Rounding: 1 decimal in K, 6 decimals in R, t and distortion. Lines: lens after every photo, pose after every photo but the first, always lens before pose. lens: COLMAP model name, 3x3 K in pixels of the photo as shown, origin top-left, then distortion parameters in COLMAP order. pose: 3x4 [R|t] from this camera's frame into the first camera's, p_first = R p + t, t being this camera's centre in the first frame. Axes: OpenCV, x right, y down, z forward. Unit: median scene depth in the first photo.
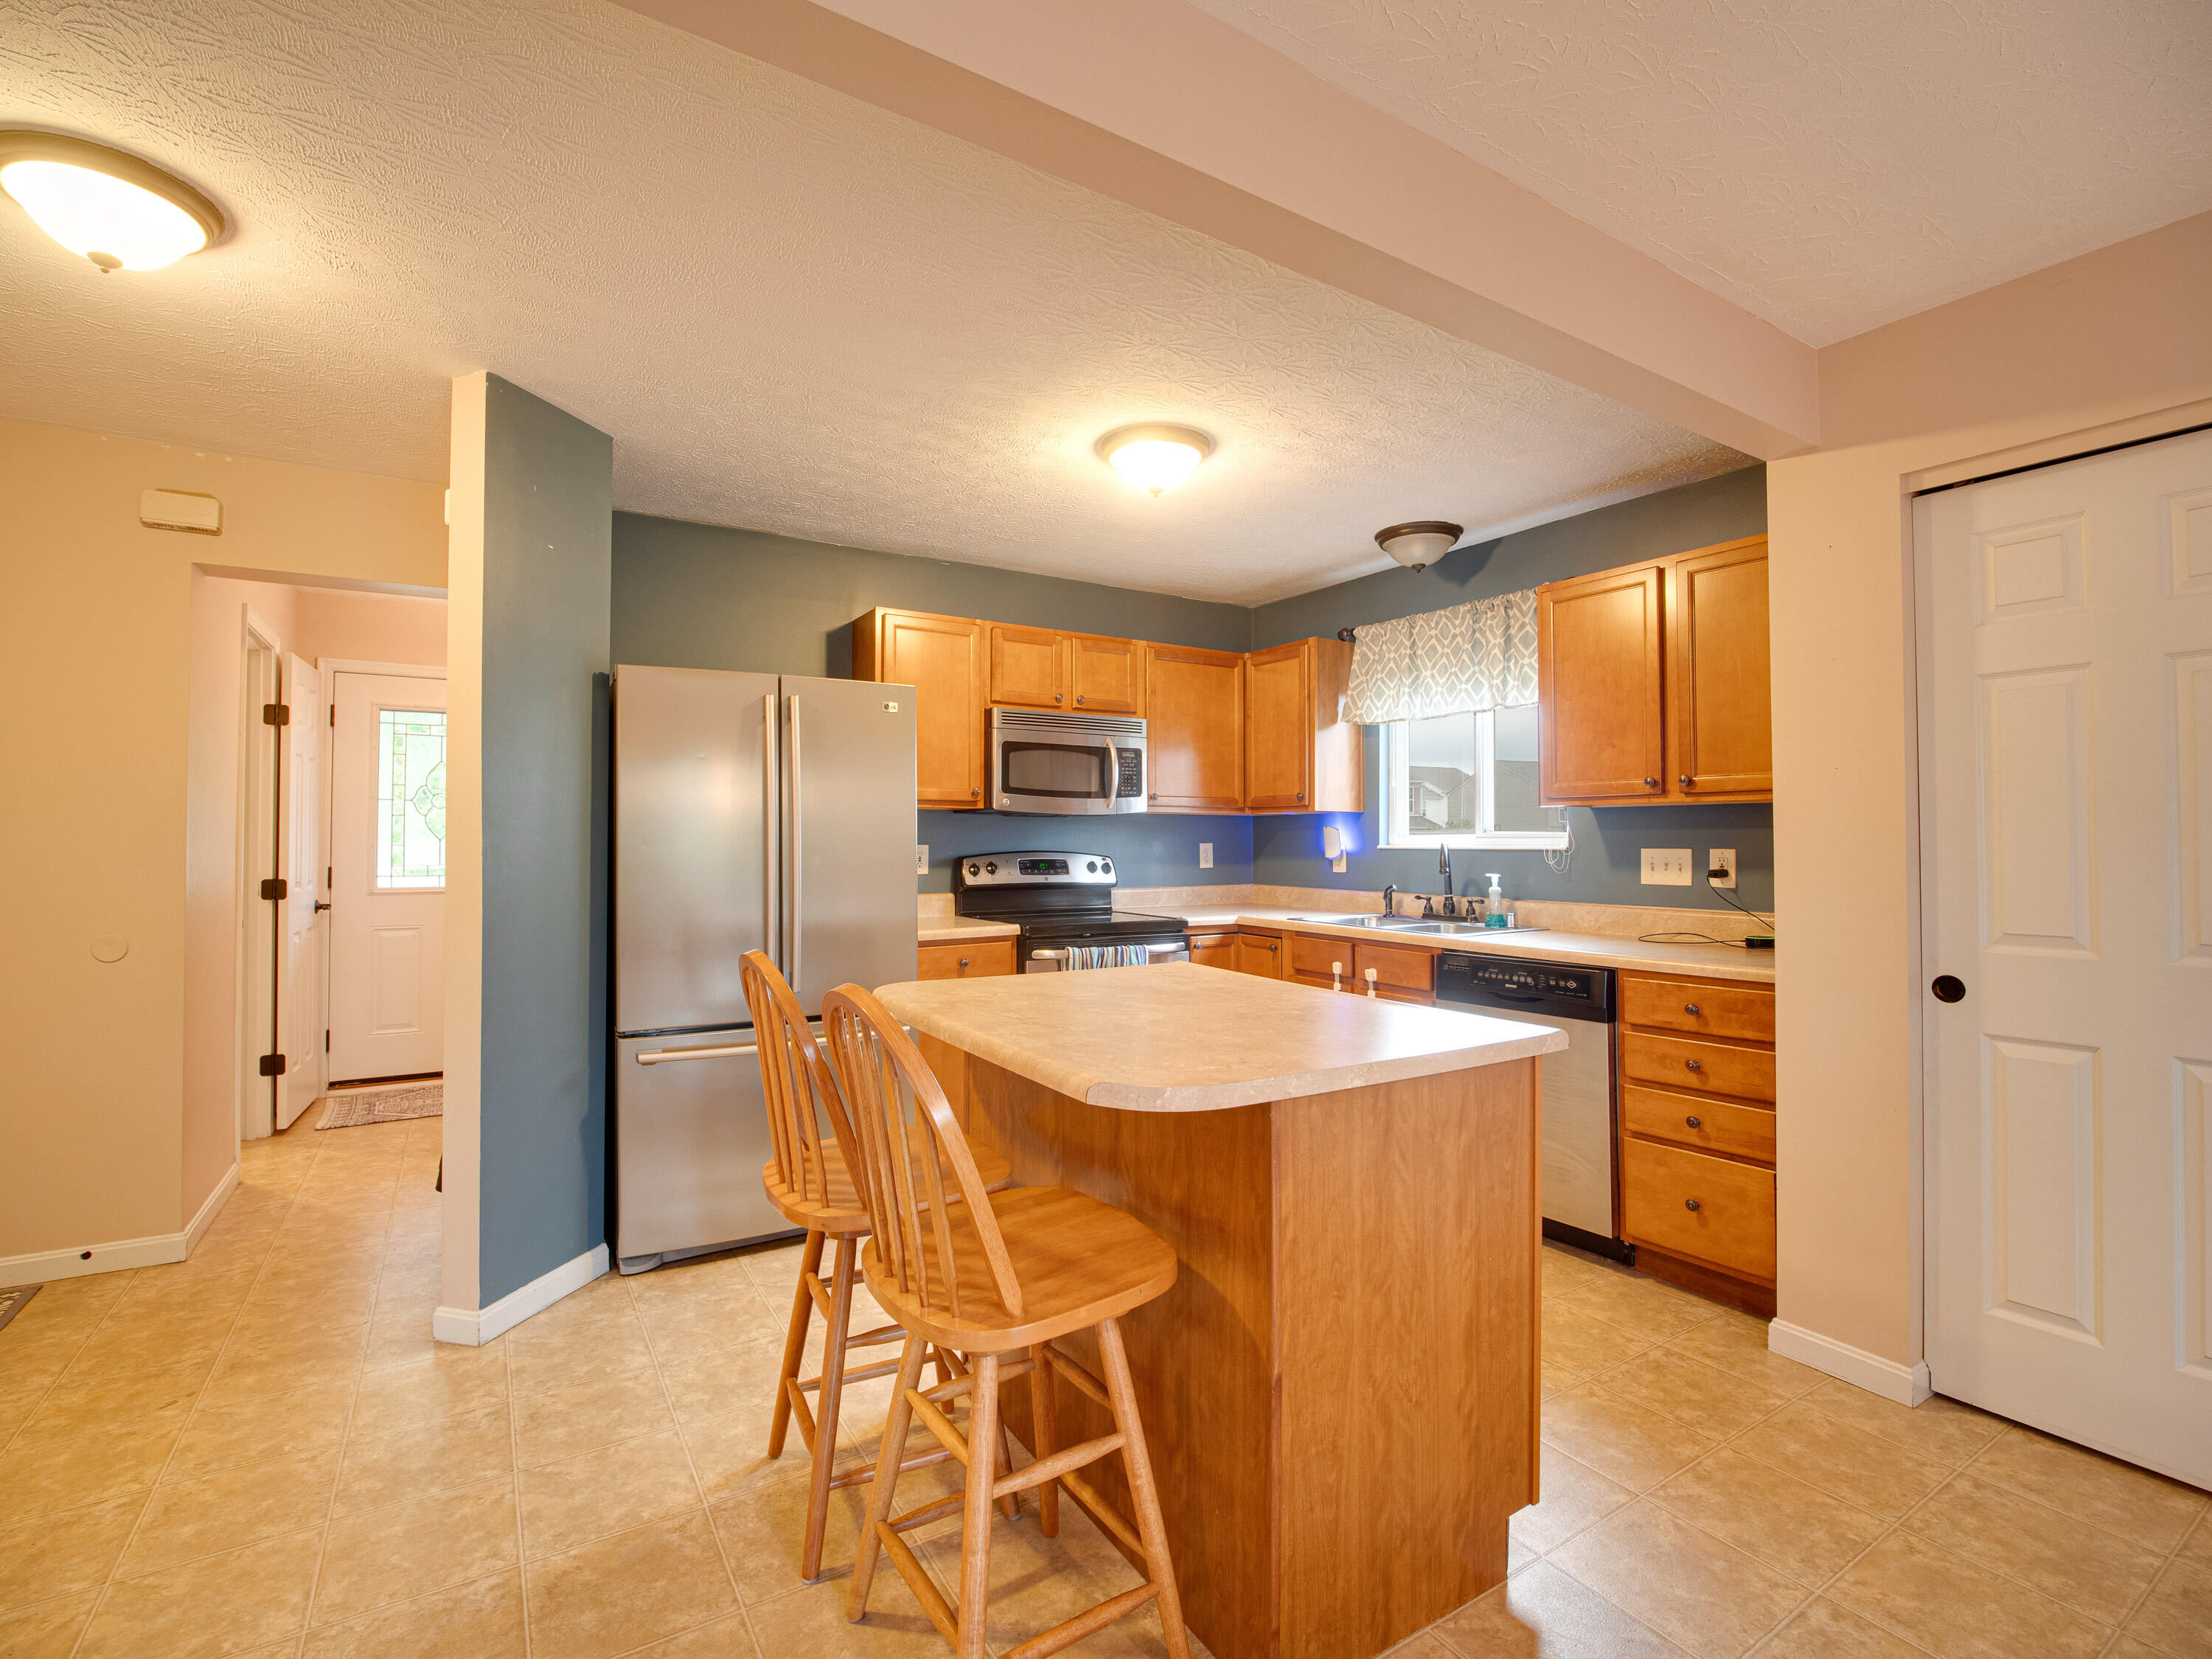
lens RADIAL K [[1004.9, 0, 1103.4], [0, 1004.9, 823.5], [0, 0, 1]] dist [-0.021459, 0.000735]
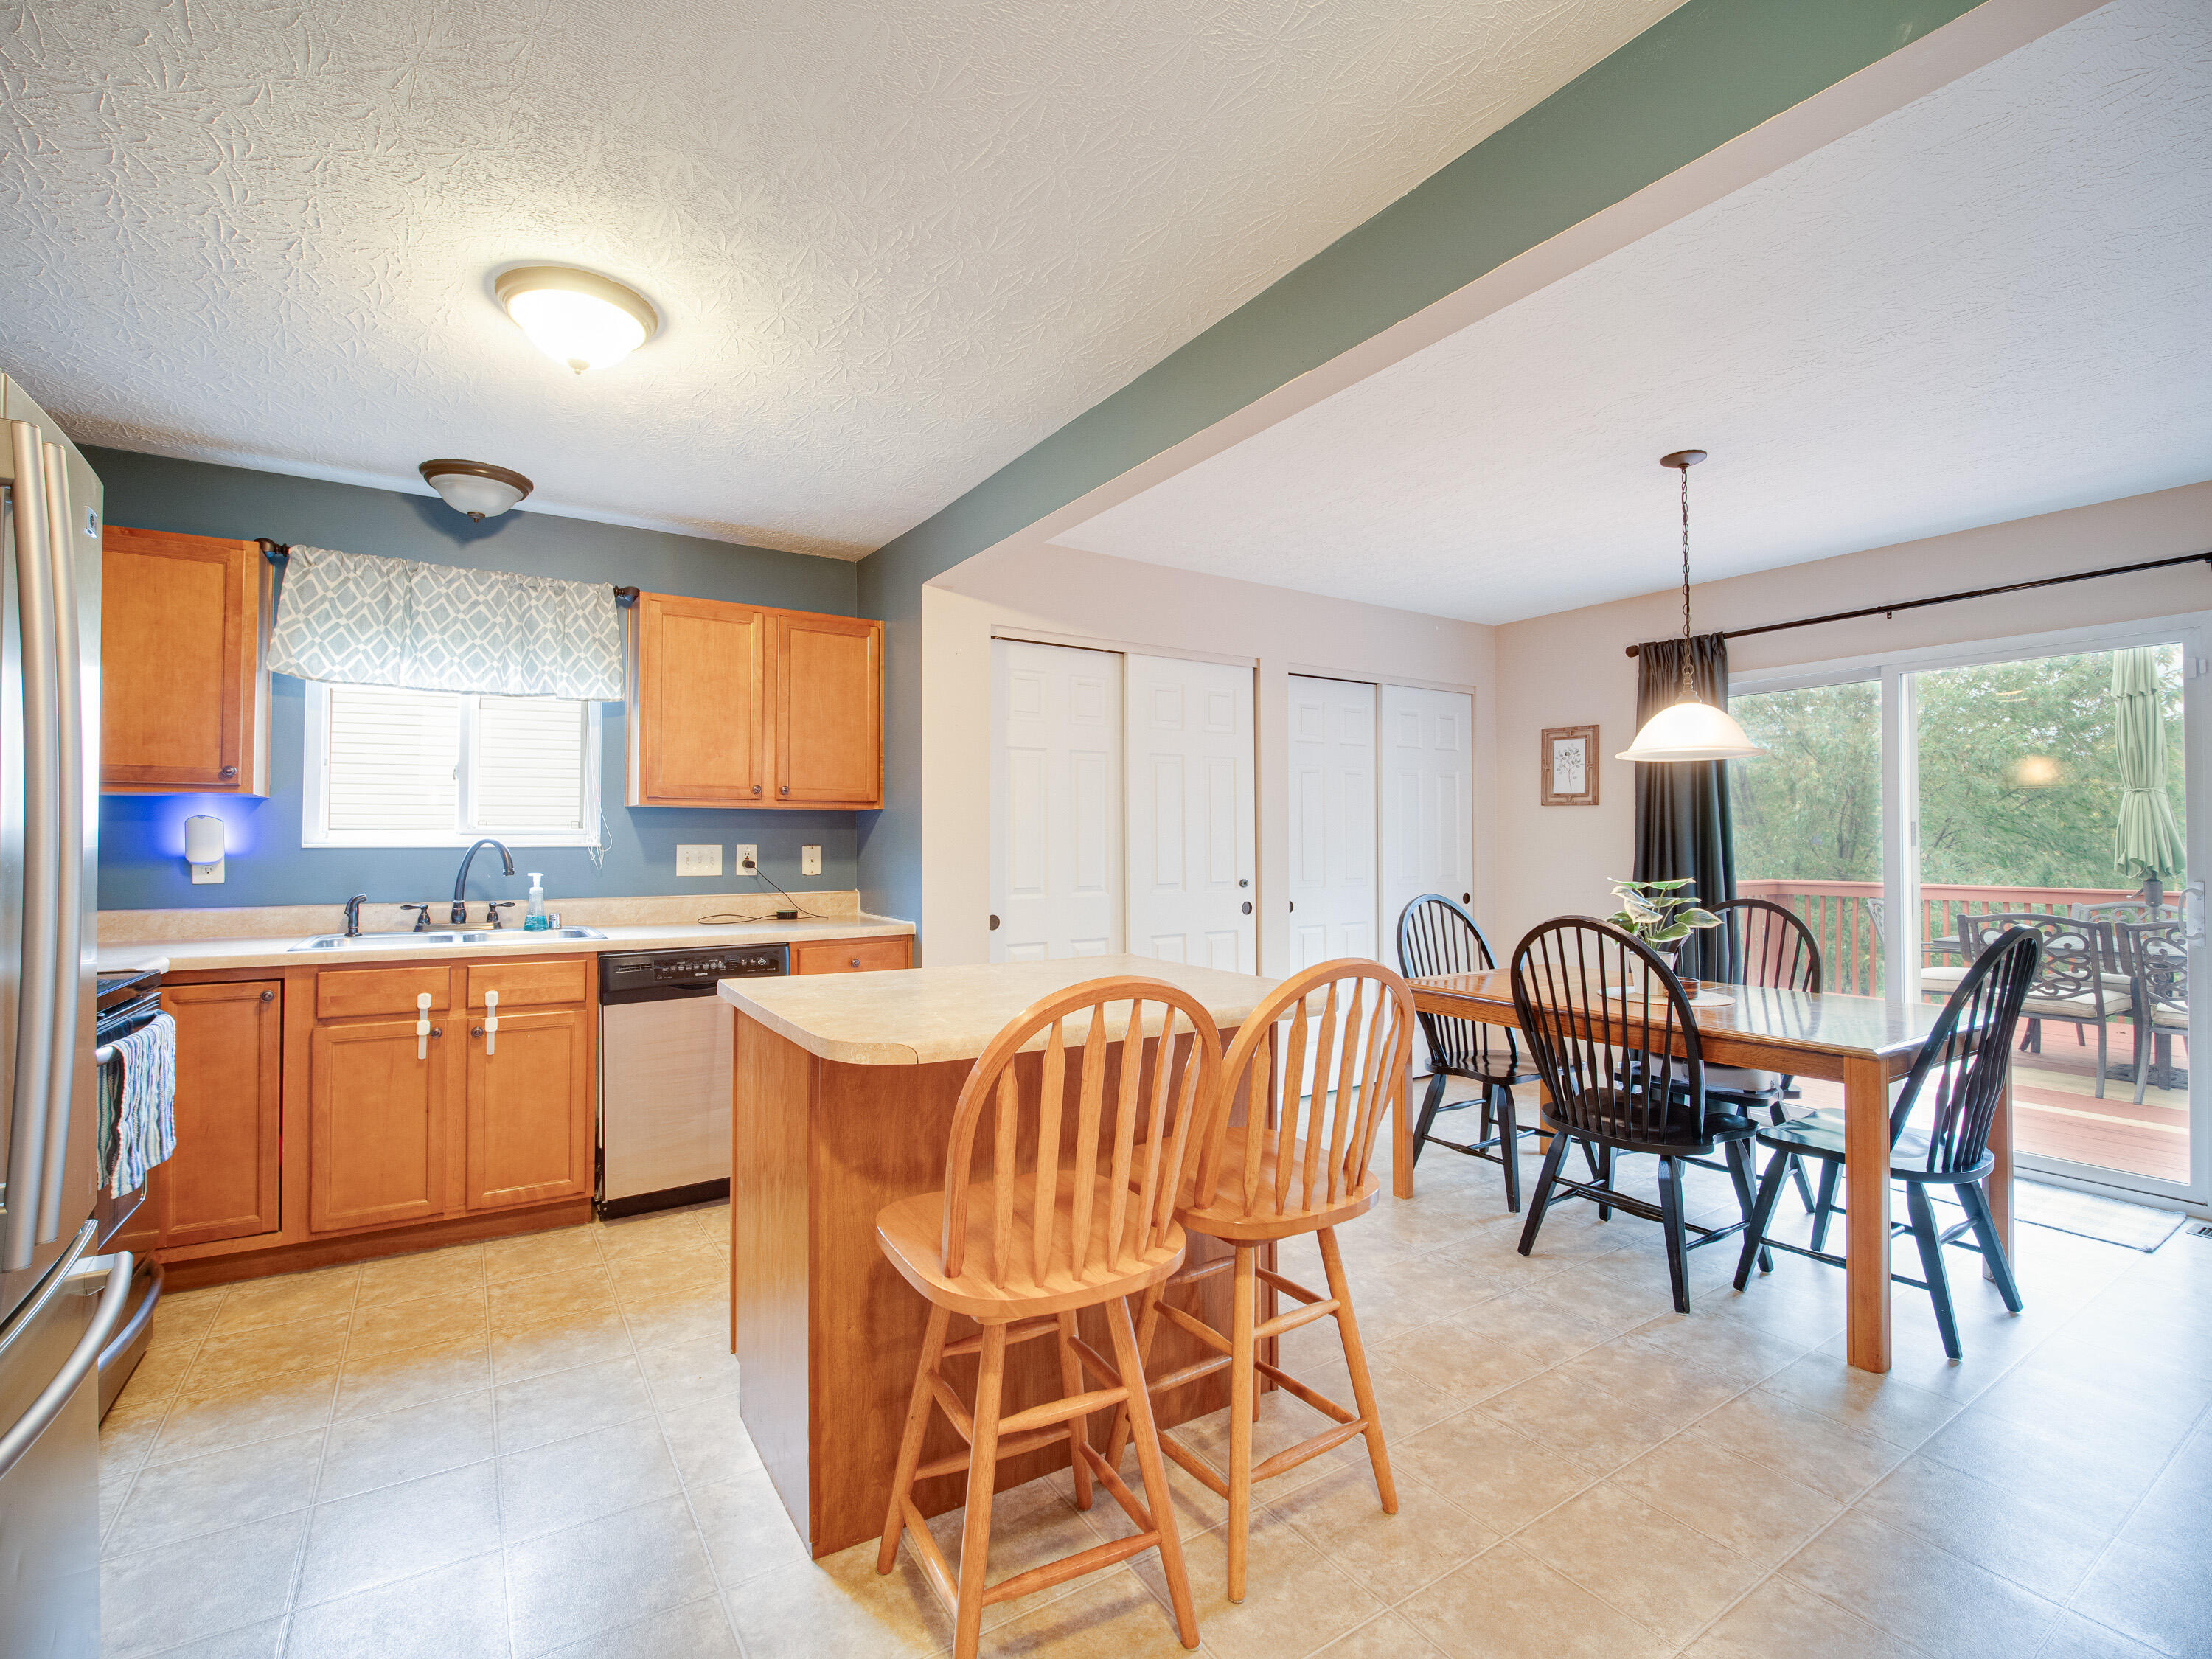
lens RADIAL K [[1004.9, 0, 1107.0], [0, 1004.9, 829.3], [0, 0, 1]] dist [-0.021459, 0.000735]
pose [[-0.016580, 0.007974, 0.999831, -0.531848], [-0.017993, 0.999804, -0.008273, 0.007237], [-0.999701, -0.018127, -0.016433, 0.468460]]
